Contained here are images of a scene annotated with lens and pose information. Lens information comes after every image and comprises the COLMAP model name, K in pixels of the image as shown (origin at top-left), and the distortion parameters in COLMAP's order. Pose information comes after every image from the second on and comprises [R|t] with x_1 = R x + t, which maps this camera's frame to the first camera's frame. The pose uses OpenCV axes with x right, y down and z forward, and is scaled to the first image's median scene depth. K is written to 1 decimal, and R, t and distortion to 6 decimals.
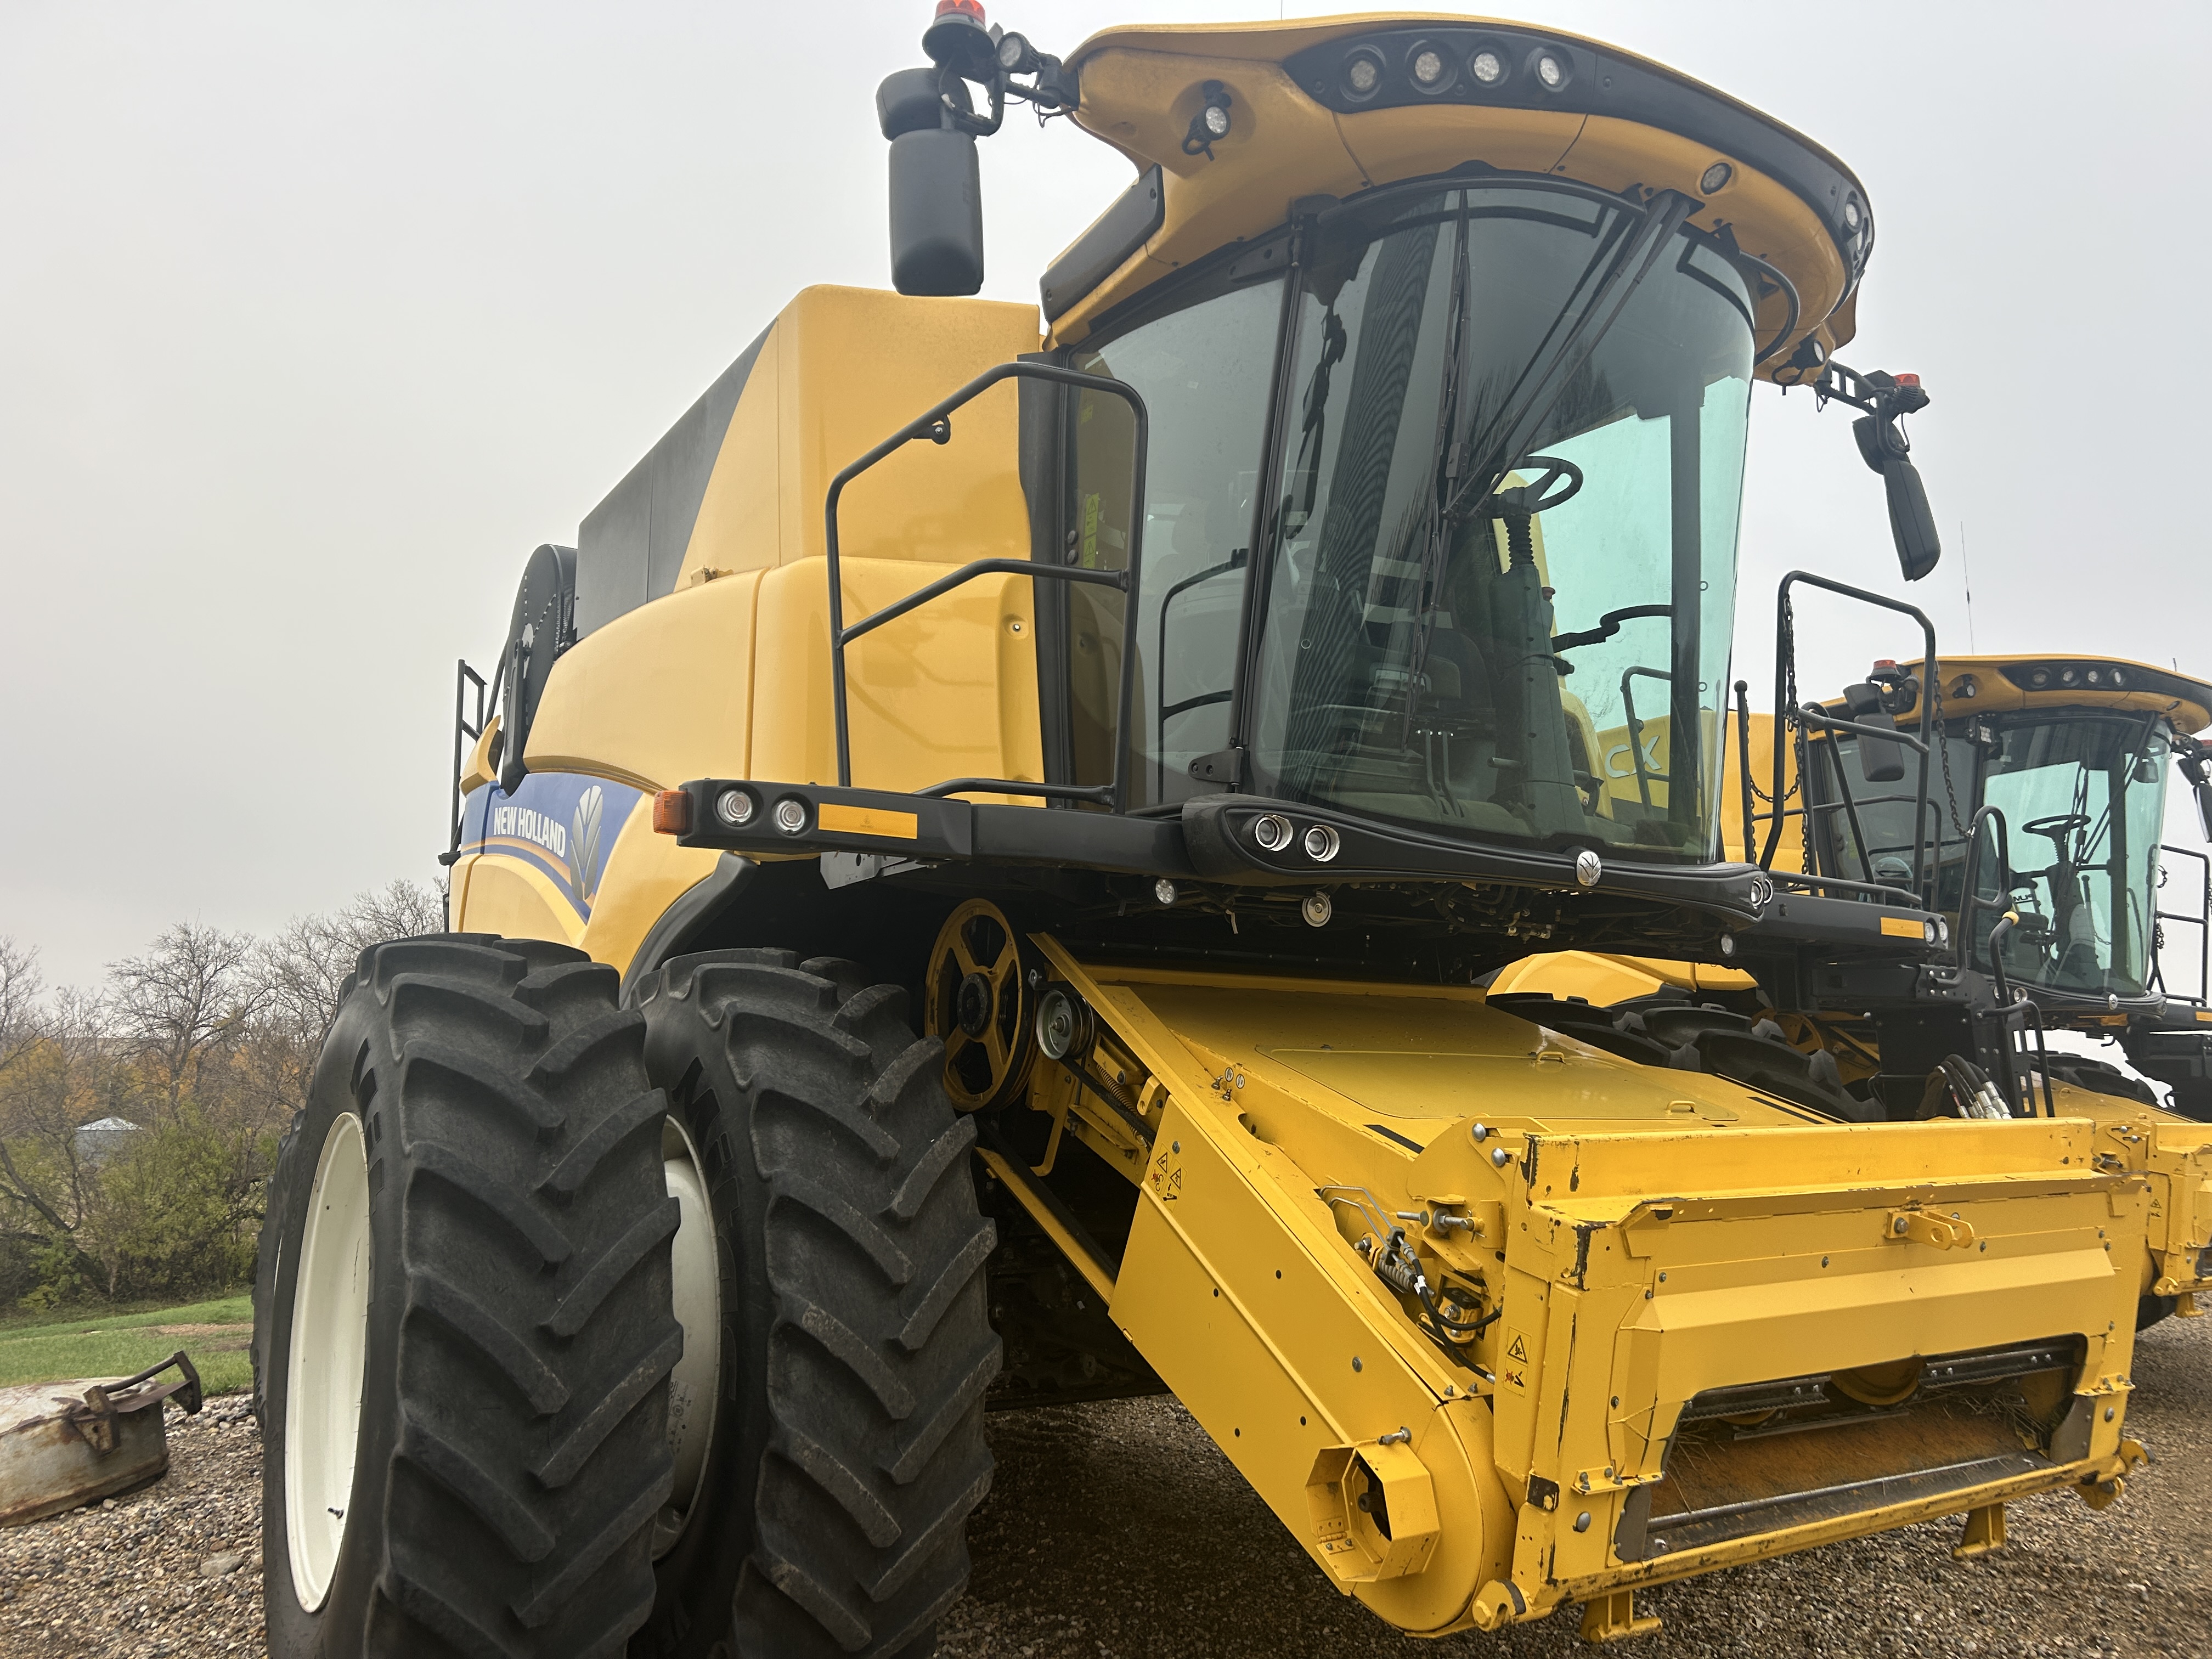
lens RADIAL K [[1627.9, 0, 1118.3], [0, 1627.9, 843.6], [0, 0, 1]] dist [0.020032, -0.000733]
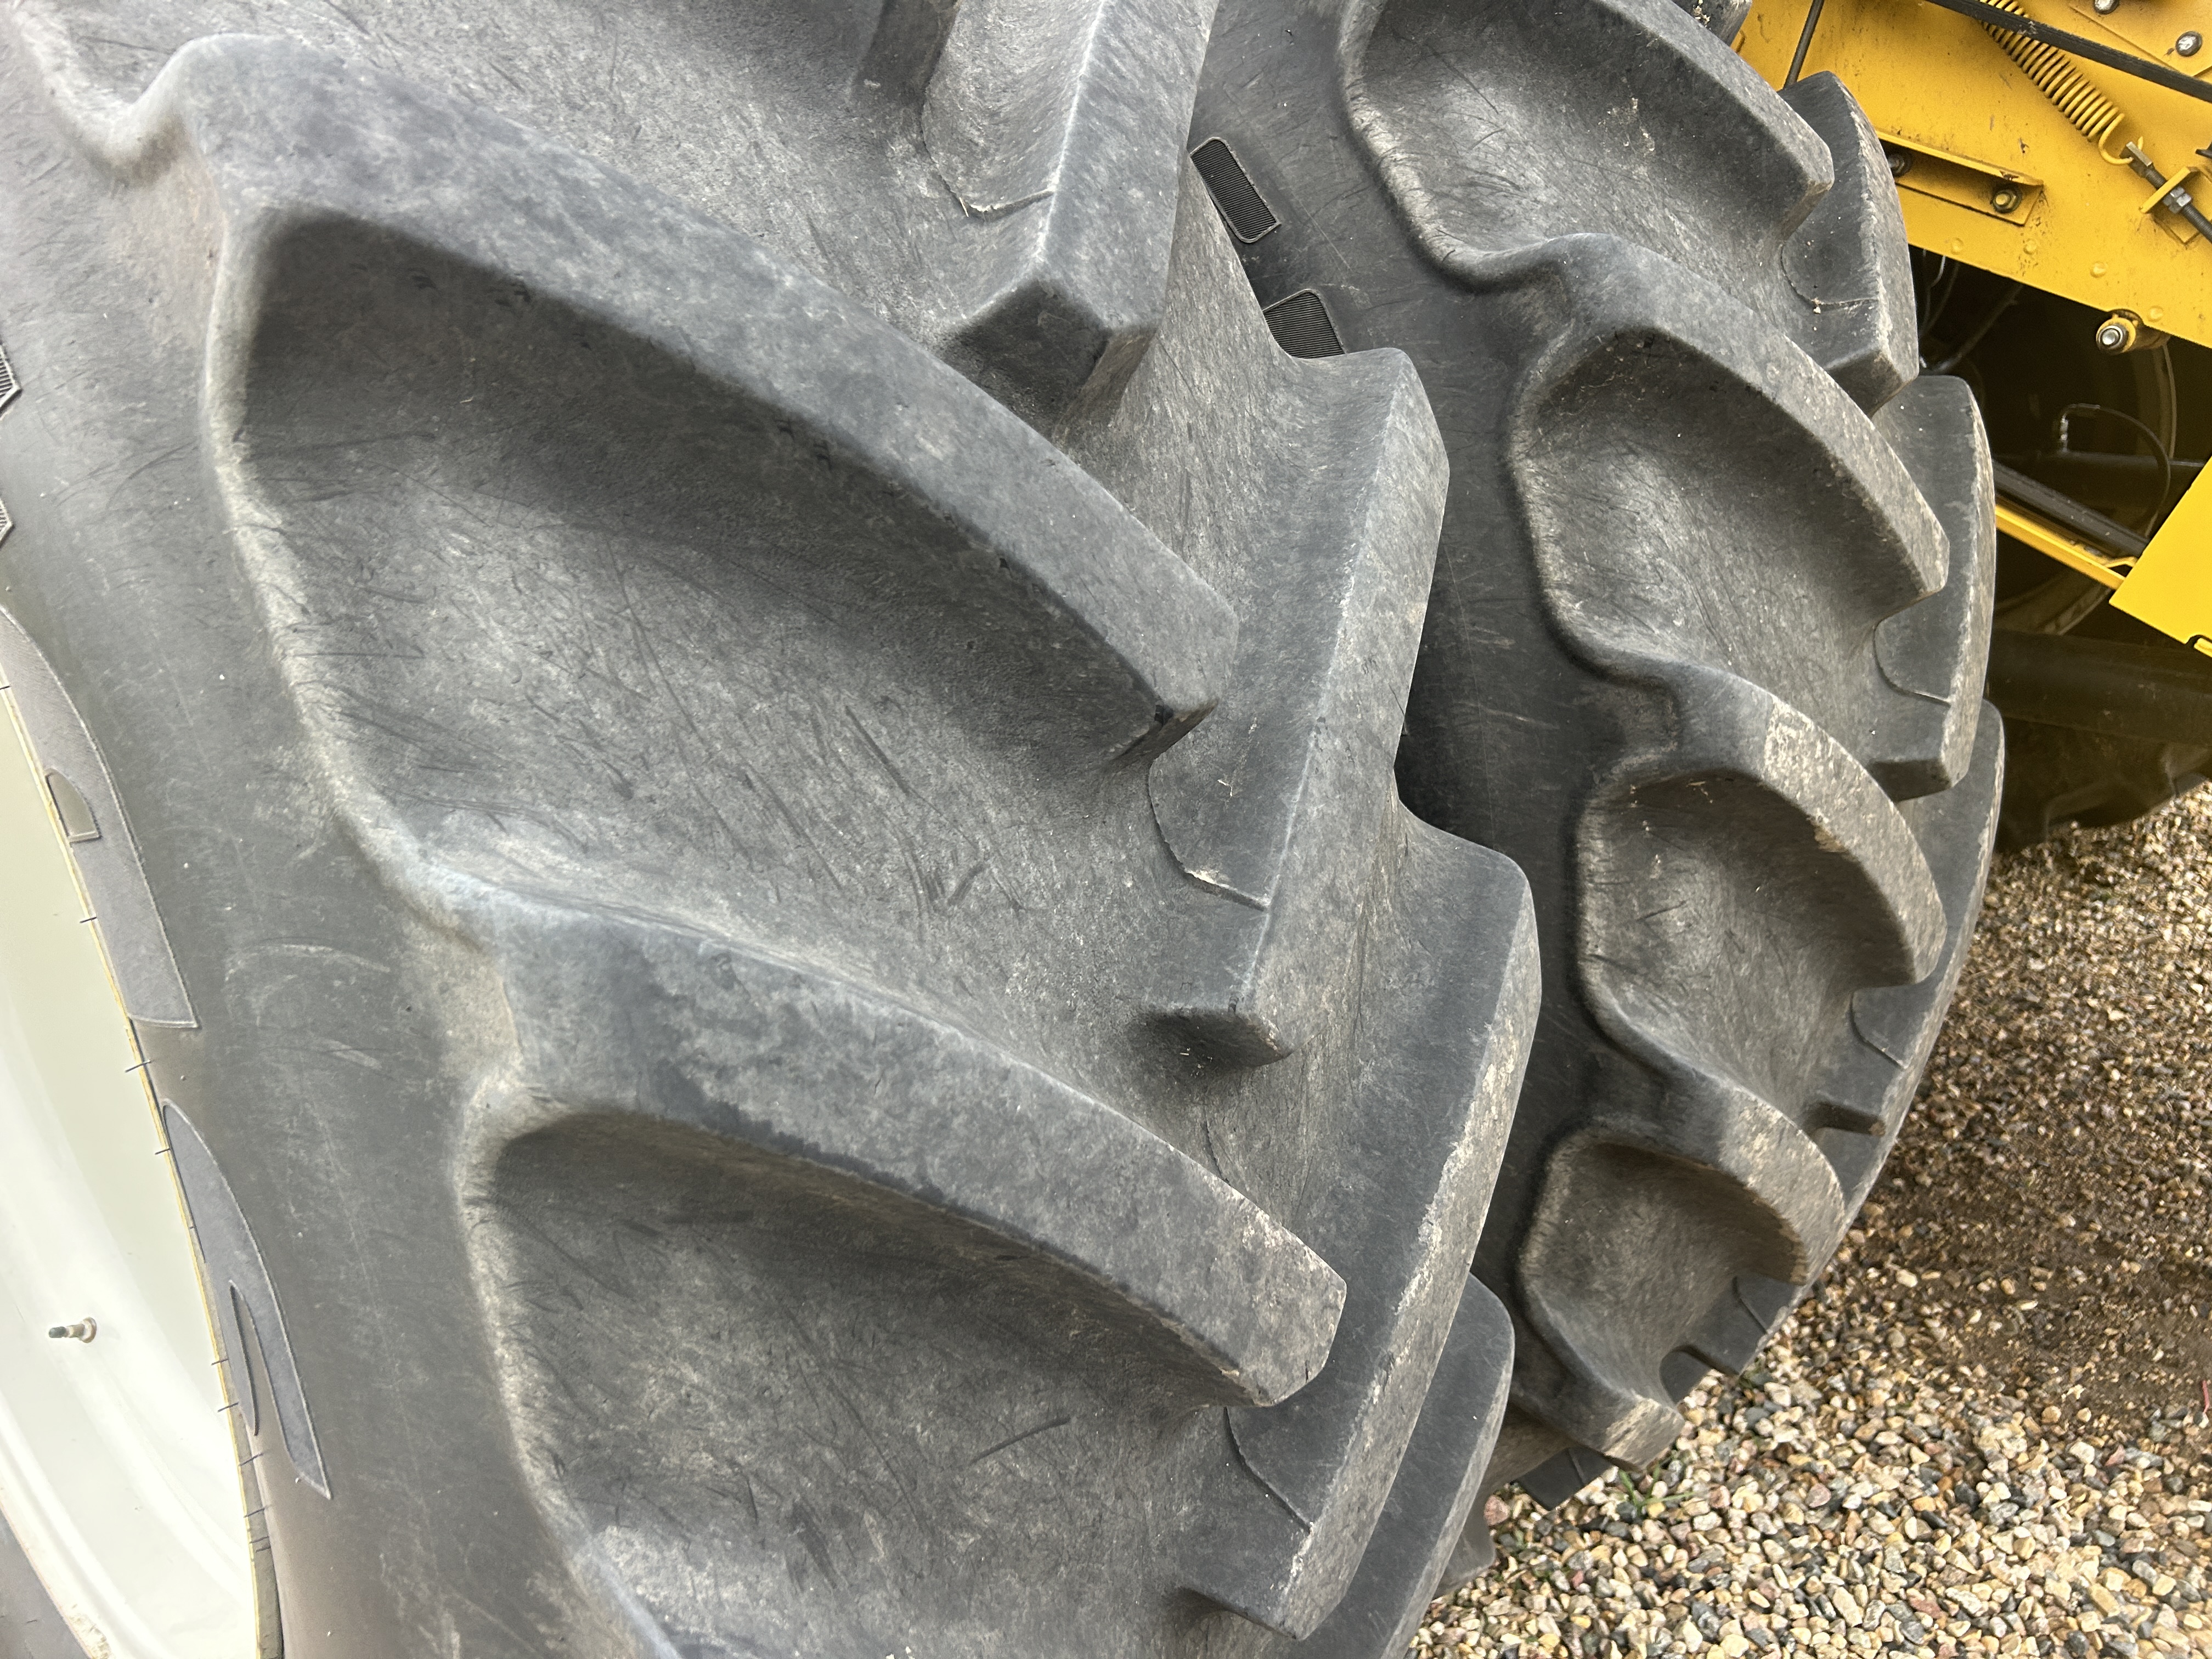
lens RADIAL K [[1627.9, 0, 1118.3], [0, 1627.9, 843.6], [0, 0, 1]] dist [0.020032, -0.000733]
pose [[0.971671, -0.131632, 0.196289, -0.360255], [0.026530, 0.886038, 0.462853, 0.167484], [-0.234846, -0.444533, 0.864429, 0.764479]]
